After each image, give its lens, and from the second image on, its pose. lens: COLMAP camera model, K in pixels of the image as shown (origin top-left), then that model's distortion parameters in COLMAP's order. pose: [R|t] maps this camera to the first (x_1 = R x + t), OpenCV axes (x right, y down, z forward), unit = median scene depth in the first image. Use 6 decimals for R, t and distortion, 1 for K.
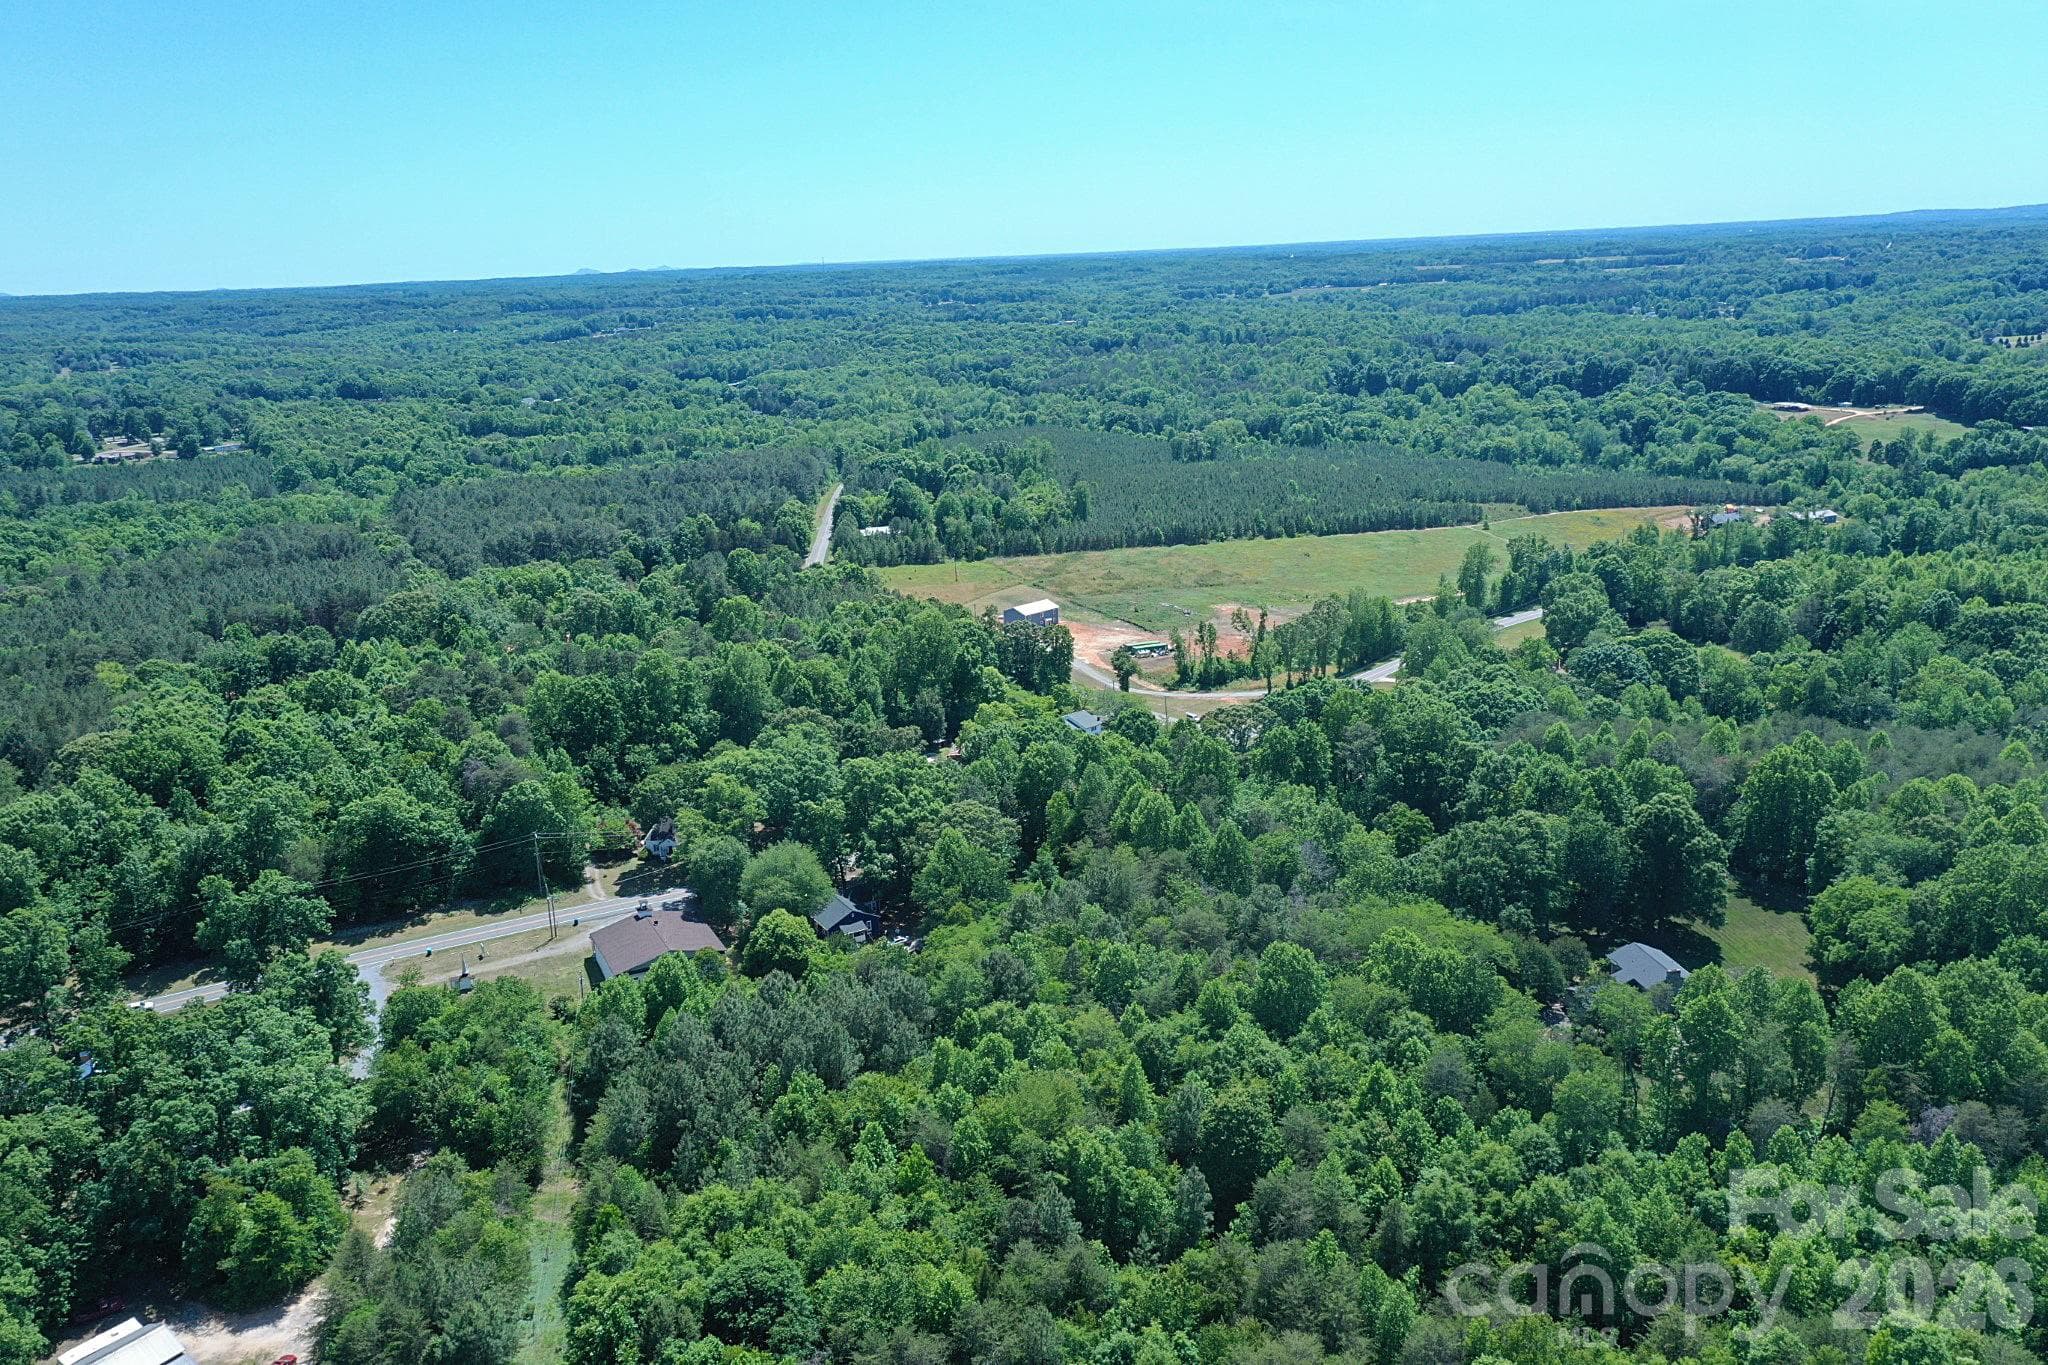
lens RADIAL K [[1627.3, 0, 1025.4], [0, 1627.3, 681.0], [0, 0, 1]] dist [0.010036, 0.008454]
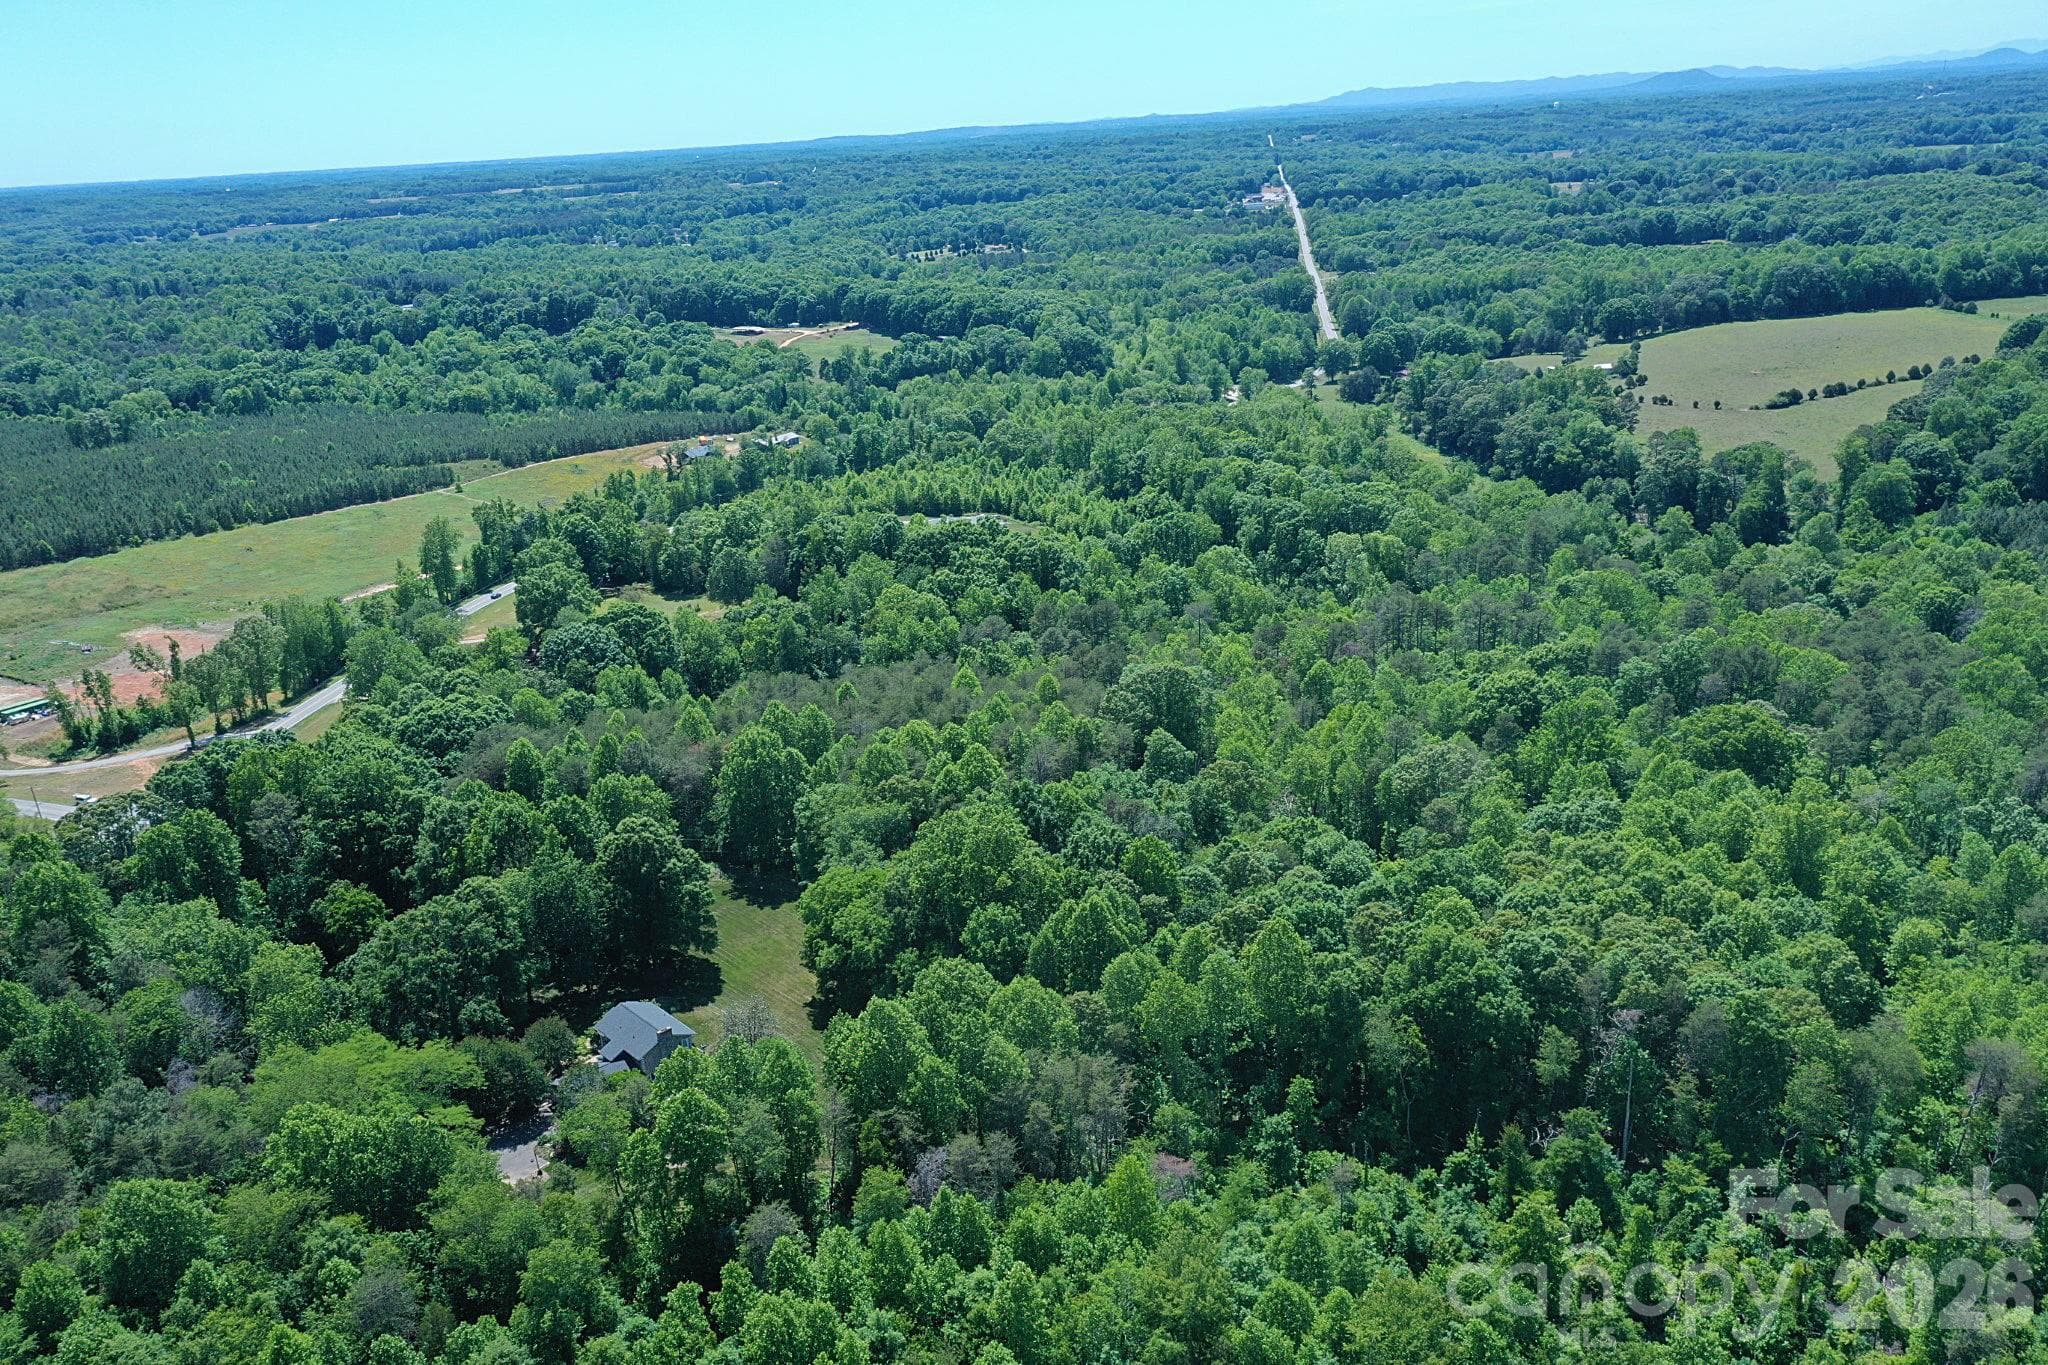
lens RADIAL K [[1624.2, 0, 1020.2], [0, 1624.2, 687.1], [0, 0, 1]] dist [0.008755, 0.009190]
pose [[0.830884, -0.185604, 0.524578, 0.046658], [0.162052, 0.982580, 0.090977, -0.018331], [-0.532326, 0.009418, 0.846487, 0.055240]]
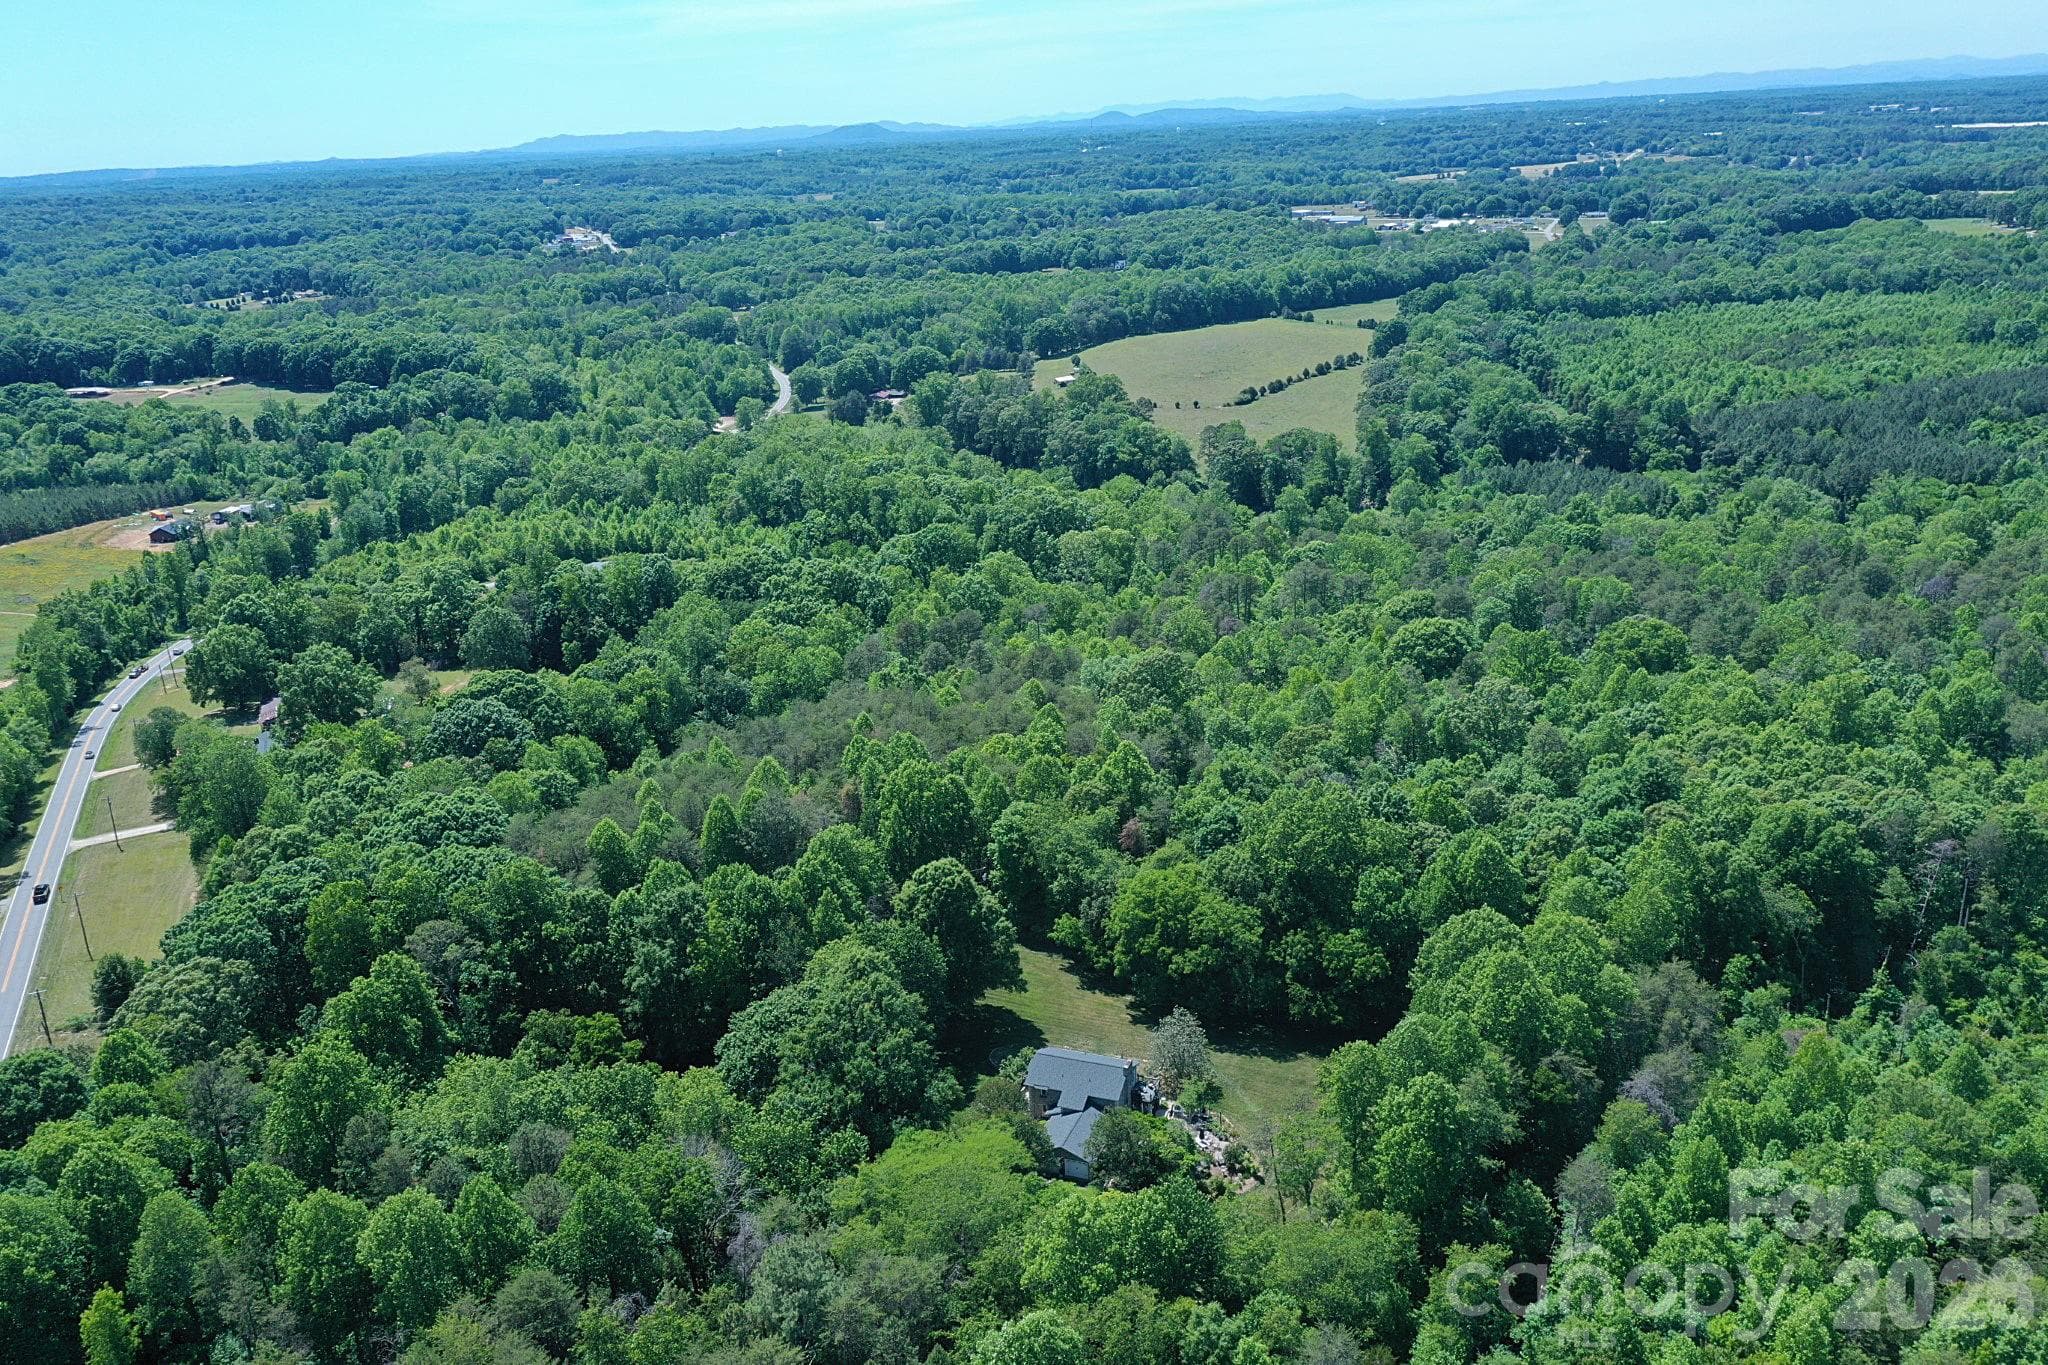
lens RADIAL K [[1614.6, 0, 1020.1], [0, 1614.6, 688.8], [0, 0, 1]] dist [0.010658, 0.009998]
pose [[0.494605, -0.265472, 0.827581, -0.087382], [0.245978, 0.956034, 0.159668, -0.050662], [-0.833583, 0.124594, 0.538160, 0.206258]]
